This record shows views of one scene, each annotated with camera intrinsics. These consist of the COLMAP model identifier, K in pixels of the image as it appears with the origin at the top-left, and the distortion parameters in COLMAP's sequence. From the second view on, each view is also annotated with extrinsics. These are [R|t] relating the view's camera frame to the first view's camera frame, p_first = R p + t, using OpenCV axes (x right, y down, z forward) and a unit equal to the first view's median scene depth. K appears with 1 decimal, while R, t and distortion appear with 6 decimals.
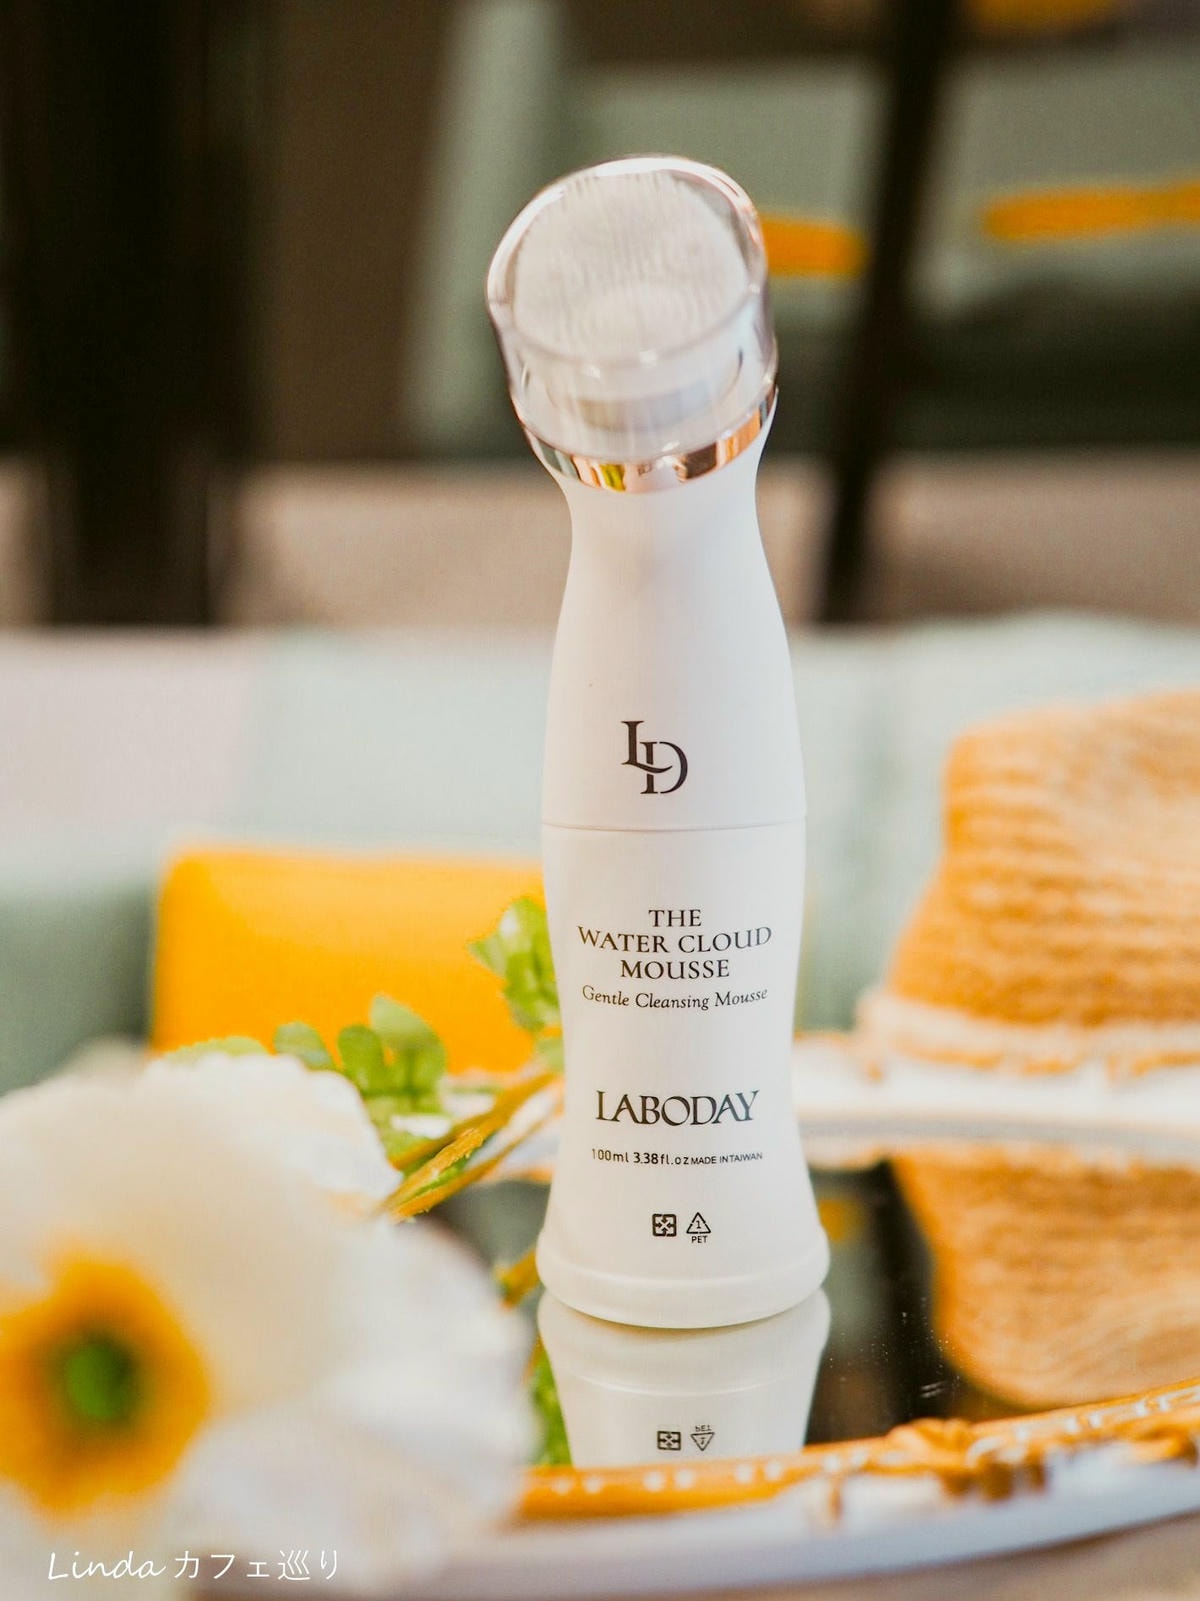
lens RADIAL K [[1579.9, 0, 598.7], [0, 1579.9, 801.5], [0, 0, 1]] dist [0.045150, 0.000000]
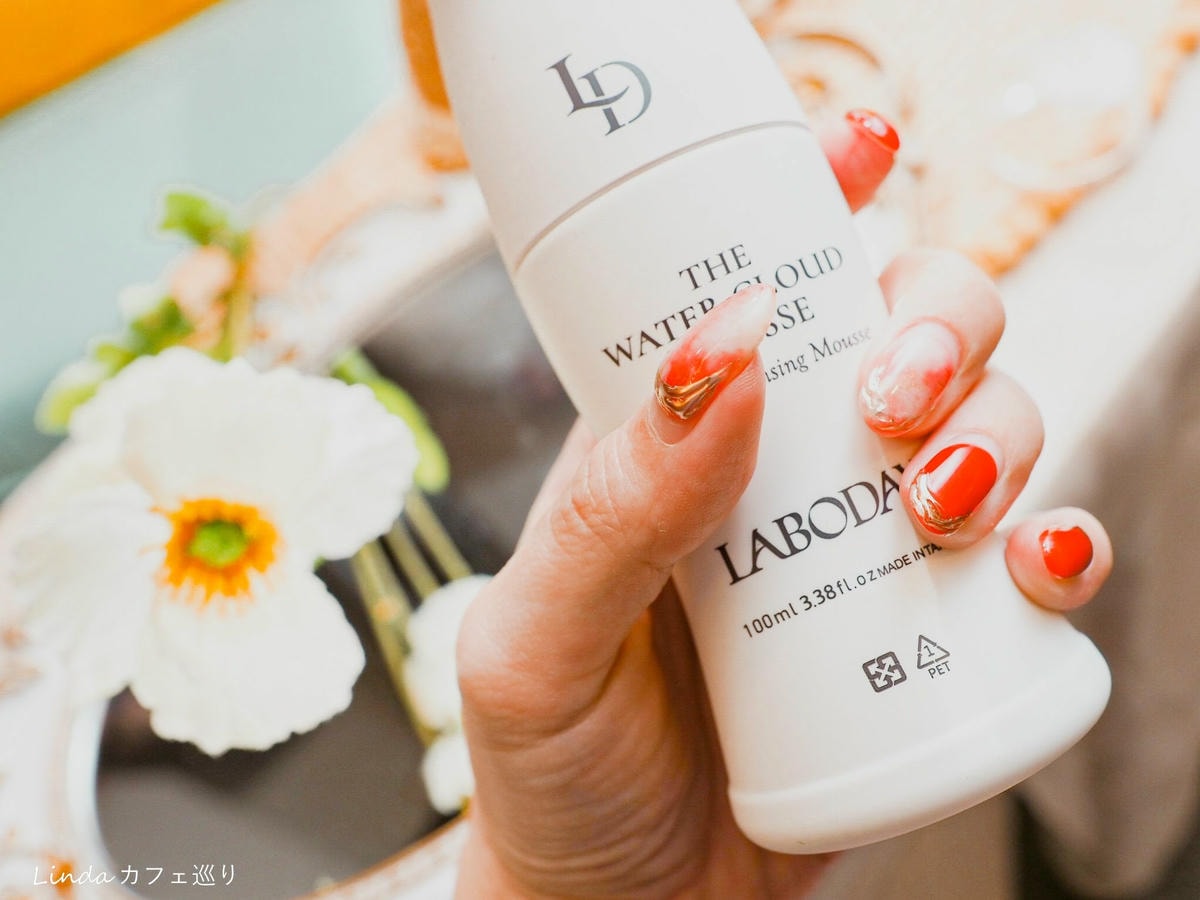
lens RADIAL K [[1184.2, 0, 600.1], [0, 1184.2, 449.5], [0, 0, 1]] dist [0.045150, 0.000000]
pose [[0.918870, -0.391259, 0.050937, -0.061659], [0.393175, 0.897168, -0.201254, 0.237070], [0.033044, 0.204954, 0.978214, 0.469251]]
